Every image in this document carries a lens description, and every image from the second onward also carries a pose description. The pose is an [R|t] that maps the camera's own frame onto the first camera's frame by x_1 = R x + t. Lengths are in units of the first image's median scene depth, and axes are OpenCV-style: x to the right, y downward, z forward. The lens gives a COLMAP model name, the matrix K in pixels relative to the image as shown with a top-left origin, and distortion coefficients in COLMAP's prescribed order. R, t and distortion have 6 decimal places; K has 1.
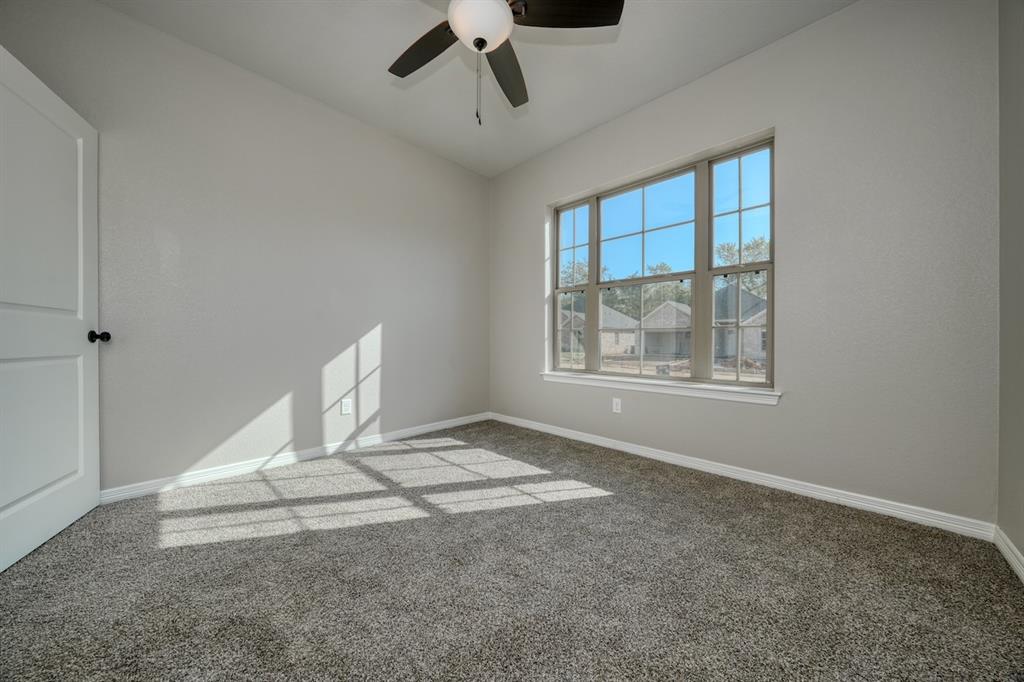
lens RADIAL K [[345.5, 0, 513.6], [0, 345.5, 339.7], [0, 0, 1]] dist [-0.006548, 0.001027]
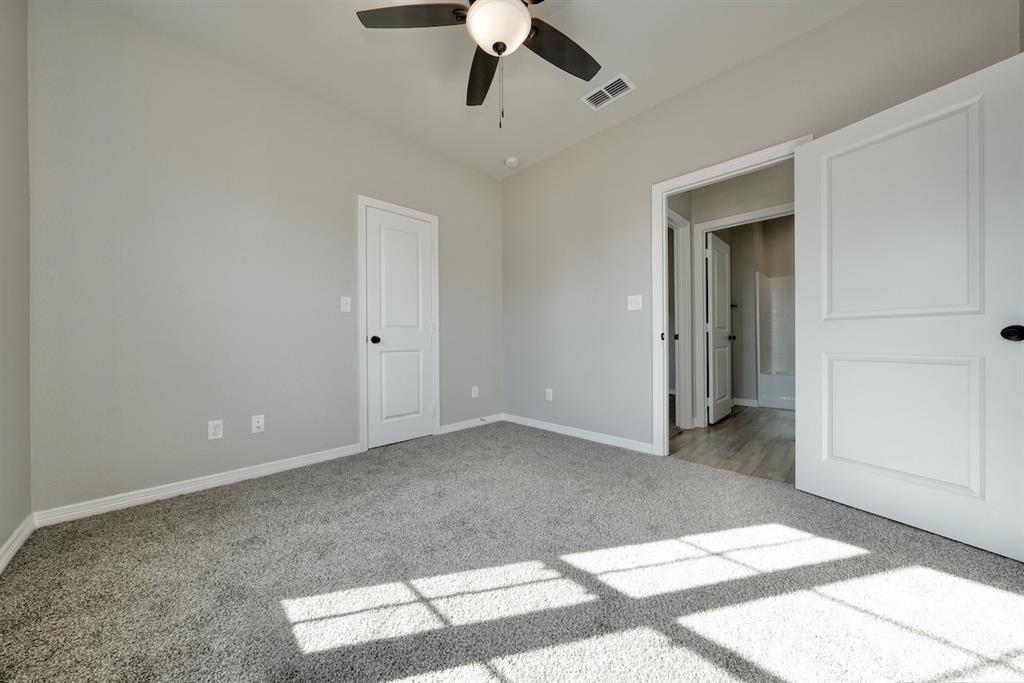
lens RADIAL K [[345.5, 0, 513.6], [0, 345.5, 340.2], [0, 0, 1]] dist [-0.006548, 0.001027]
pose [[-0.999807, 0.009656, 0.017131, -0.132884], [0.009611, 0.999950, -0.002720, -0.001097], [-0.017157, -0.002555, -0.999850, 1.580787]]
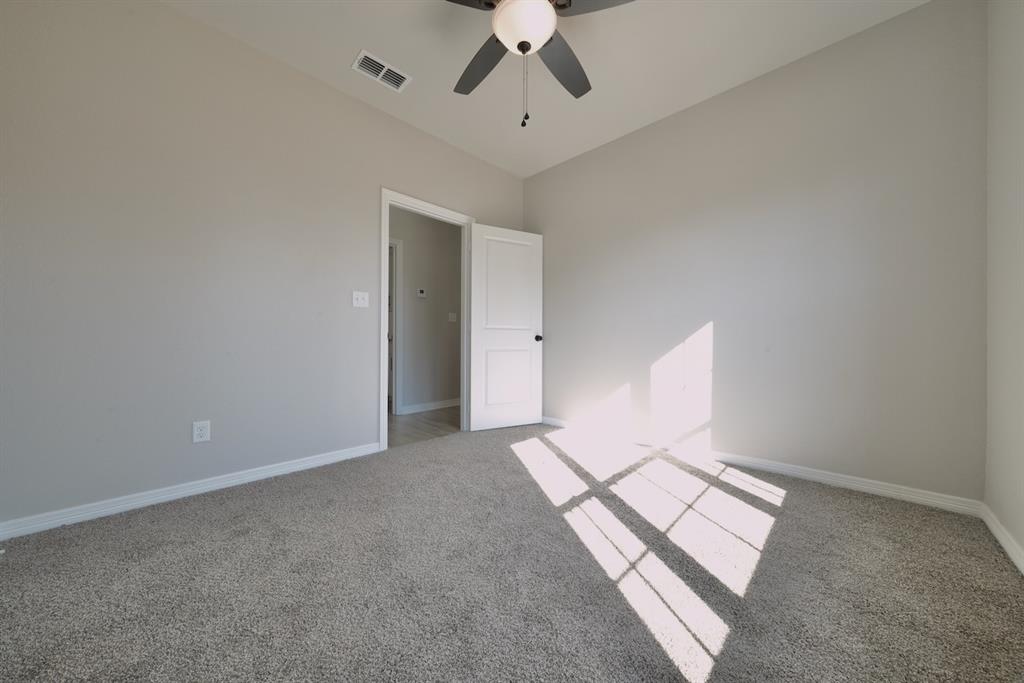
lens RADIAL K [[345.5, 0, 513.6], [0, 345.5, 340.2], [0, 0, 1]] dist [-0.006548, 0.001027]
pose [[-0.002589, 0.000274, -0.999997, 0.711472], [-0.001828, 0.999998, 0.000279, 0.002918], [0.999995, 0.001829, -0.002588, 0.757751]]
